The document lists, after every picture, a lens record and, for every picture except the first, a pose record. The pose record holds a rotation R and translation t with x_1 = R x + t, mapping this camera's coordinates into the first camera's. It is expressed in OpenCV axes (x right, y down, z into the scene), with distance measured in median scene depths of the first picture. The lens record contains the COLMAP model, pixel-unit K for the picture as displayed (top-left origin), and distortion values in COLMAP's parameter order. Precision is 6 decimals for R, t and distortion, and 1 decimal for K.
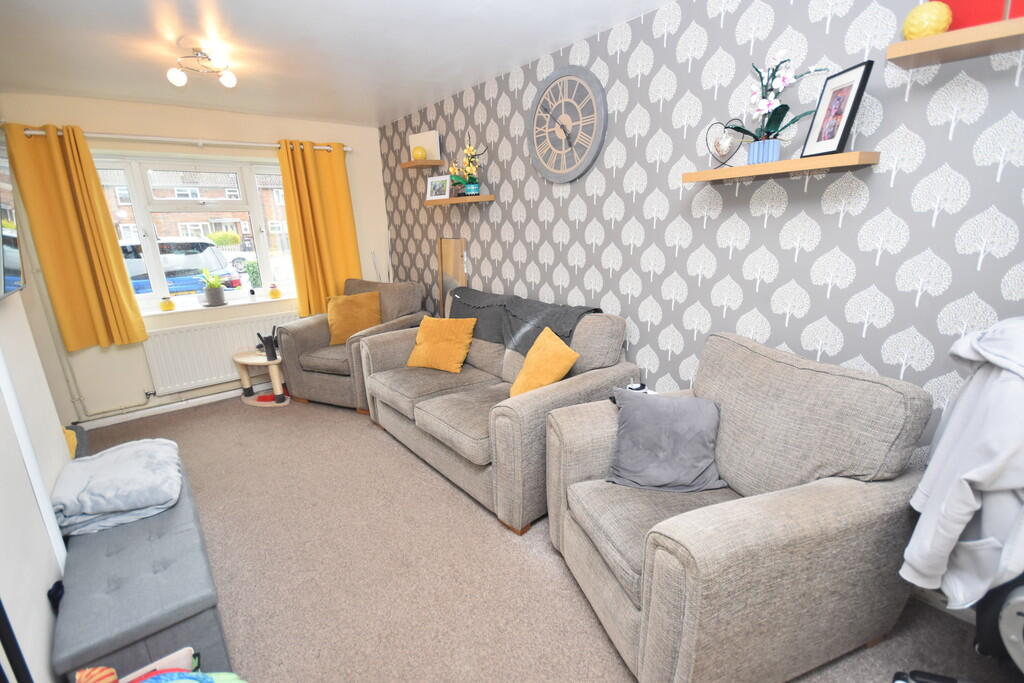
lens RADIAL K [[450.4, 0, 512.0], [0, 450.4, 341.5], [0, 0, 1]] dist [0.003092, 0.000332]
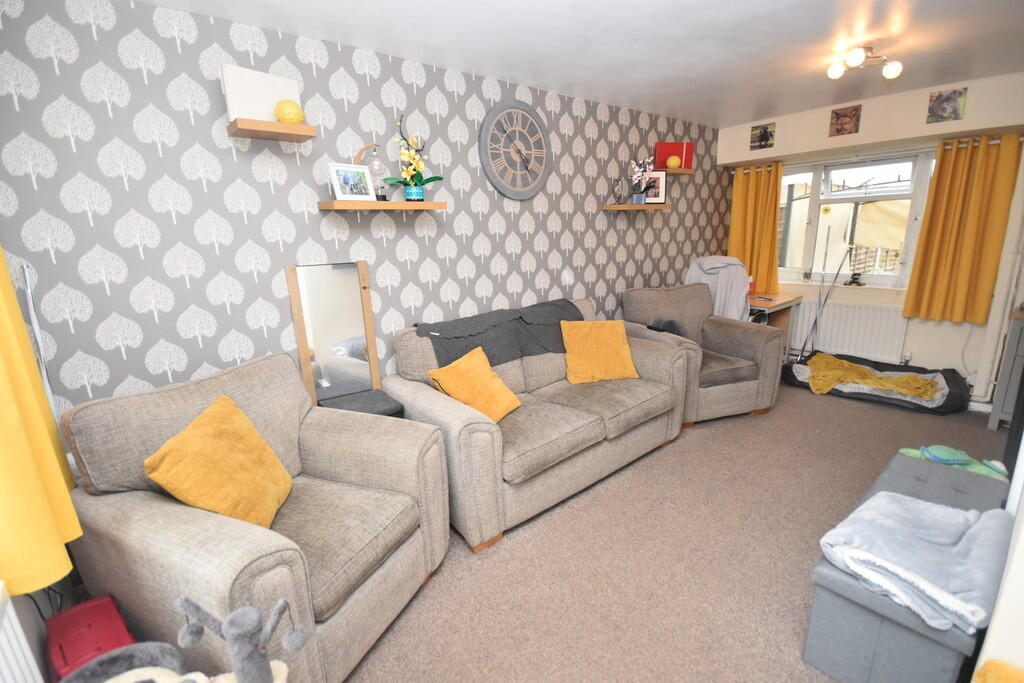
lens RADIAL K [[376.2, 0, 486.6], [0, 376.2, 306.5], [0, 0, 1]] dist [0.000824, -0.005674]
pose [[0.108360, -0.169955, 0.979476, -0.854751], [0.287341, 0.948577, 0.132805, -0.246741], [-0.951679, 0.267053, 0.151623, 1.002222]]
